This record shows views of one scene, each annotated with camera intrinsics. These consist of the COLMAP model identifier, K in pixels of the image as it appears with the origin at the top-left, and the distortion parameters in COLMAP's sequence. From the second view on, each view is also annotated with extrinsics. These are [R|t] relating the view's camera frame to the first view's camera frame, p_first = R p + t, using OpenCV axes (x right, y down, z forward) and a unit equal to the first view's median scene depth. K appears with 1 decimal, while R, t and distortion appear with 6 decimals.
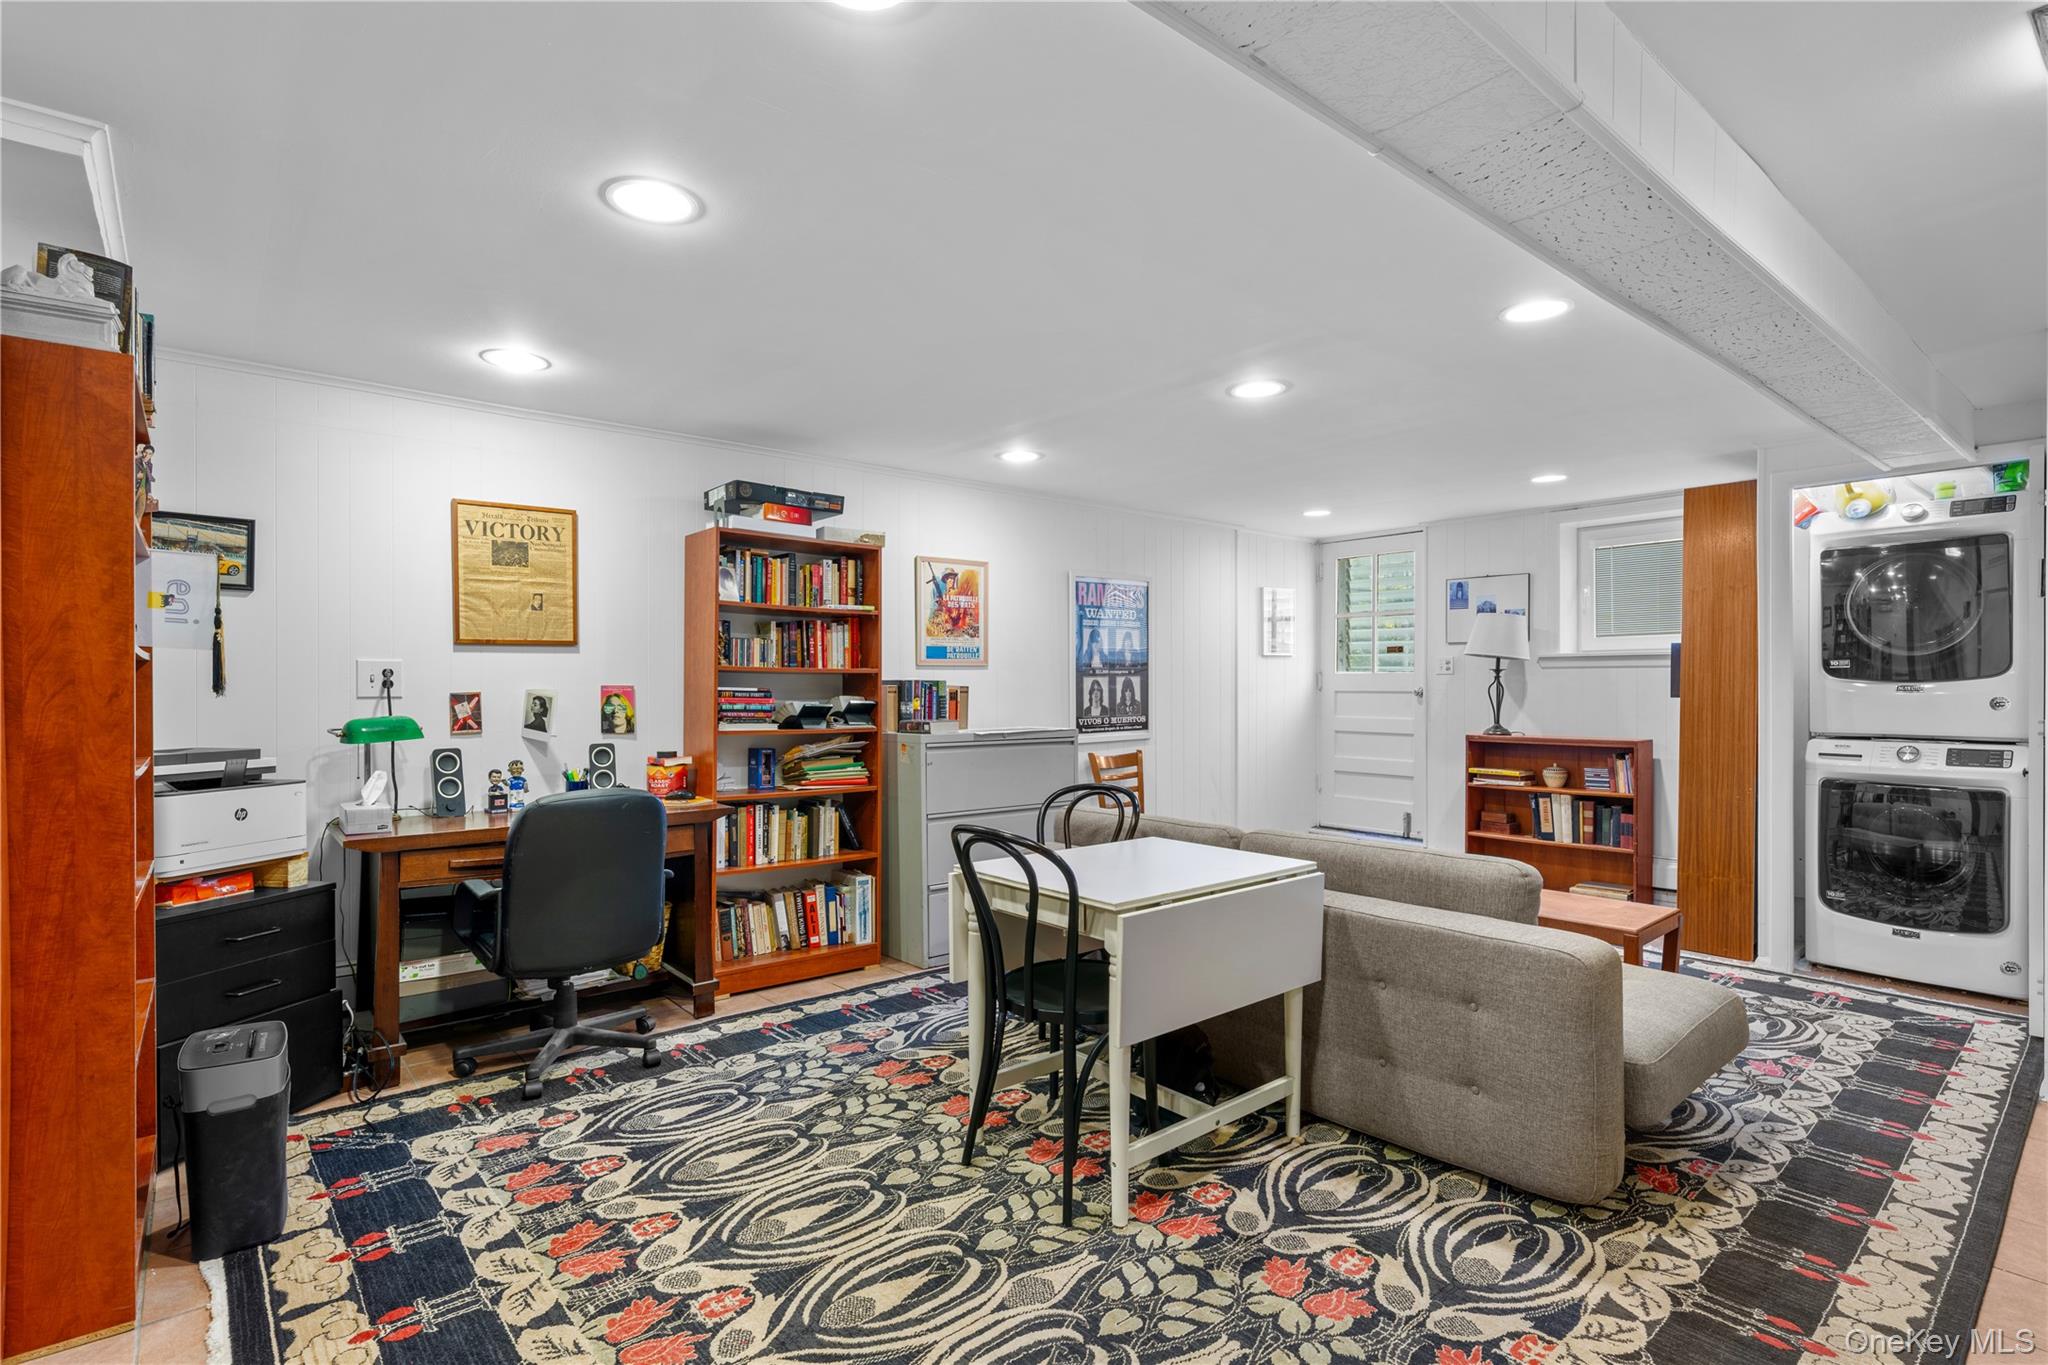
lens RADIAL K [[993.3, 0, 1024.0], [0, 993.3, 682.5], [0, 0, 1]] dist [-0.000001, -0.000323]
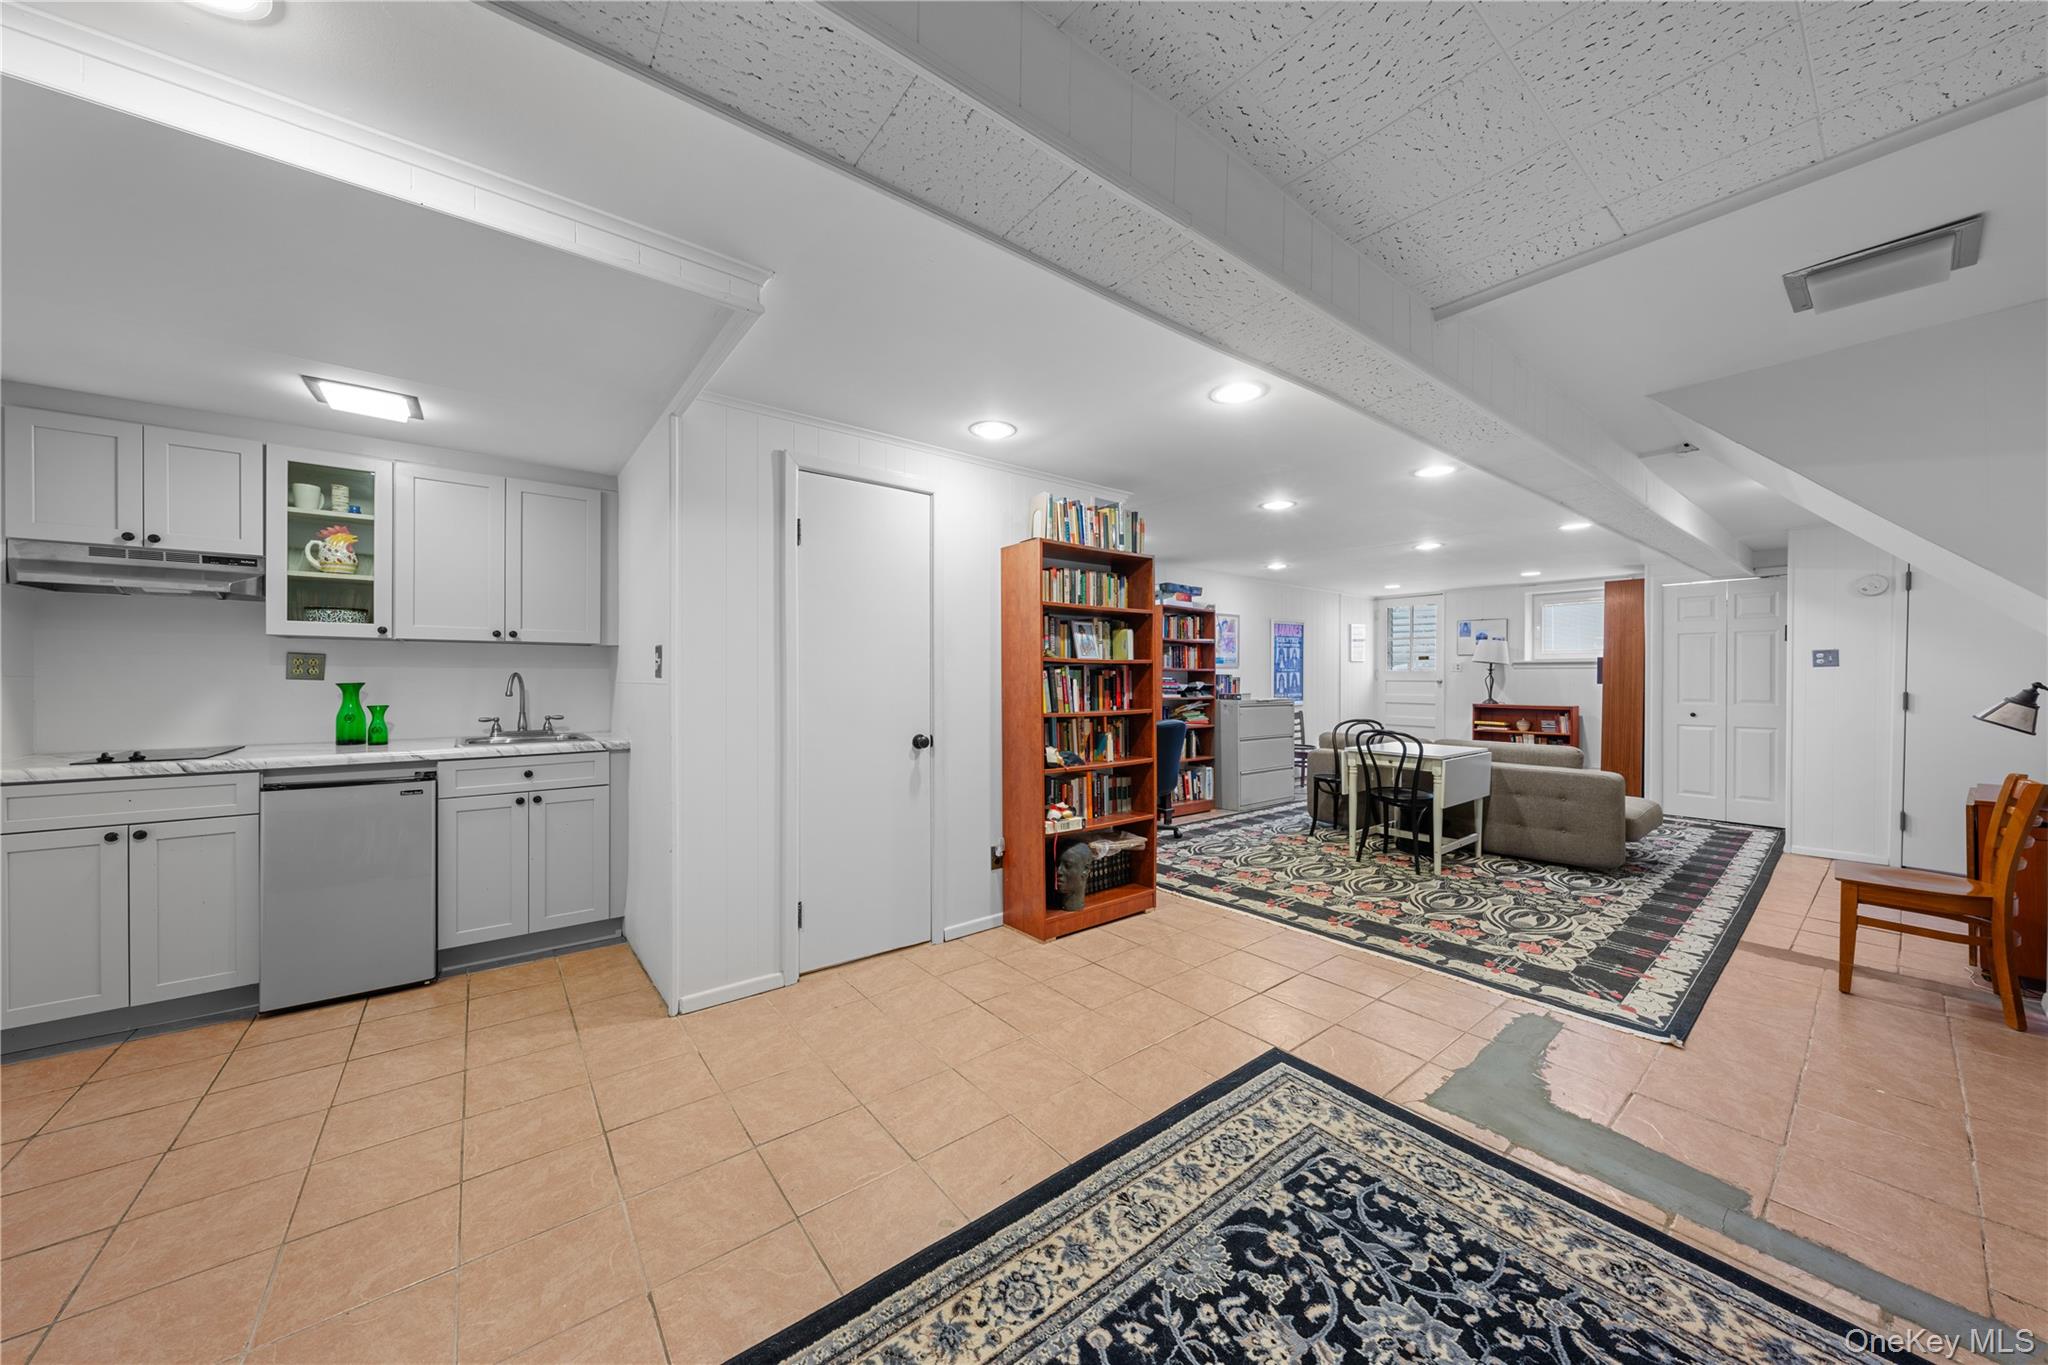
lens RADIAL K [[695.7, 0, 1024.0], [0, 695.7, 682.5], [0, 0, 1]] dist [-0.001006, 0.000027]
pose [[0.999495, 0.003181, -0.031632, -0.498935], [-0.002795, 0.999921, 0.012243, -0.002122], [0.031668, -0.012149, 0.999425, -0.479316]]
